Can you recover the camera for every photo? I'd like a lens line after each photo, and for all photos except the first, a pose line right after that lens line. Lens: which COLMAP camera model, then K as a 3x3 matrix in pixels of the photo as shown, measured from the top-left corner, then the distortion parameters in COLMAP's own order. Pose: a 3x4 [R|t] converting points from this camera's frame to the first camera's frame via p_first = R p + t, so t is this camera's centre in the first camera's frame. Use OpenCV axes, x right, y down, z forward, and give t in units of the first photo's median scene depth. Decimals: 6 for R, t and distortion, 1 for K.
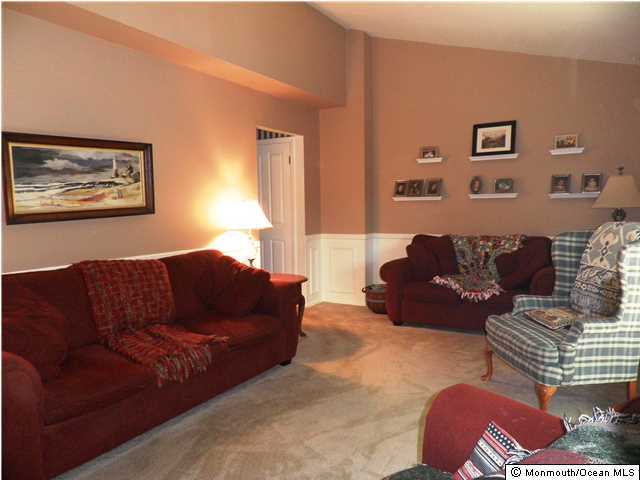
lens RADIAL K [[444.1, 0, 320.0], [0, 444.1, 240.0], [0, 0, 1]] dist [-0.026523, -0.001152]
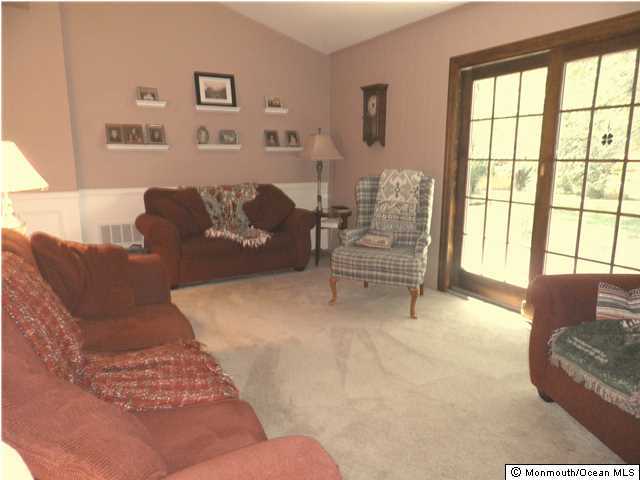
lens RADIAL K [[444.1, 0, 320.0], [0, 444.1, 240.0], [0, 0, 1]] dist [-0.026523, -0.001152]
pose [[0.482025, -0.144086, 0.864229, -0.426524], [0.054430, 0.989404, 0.134597, -0.011688], [-0.874465, -0.017839, 0.484760, 0.296901]]
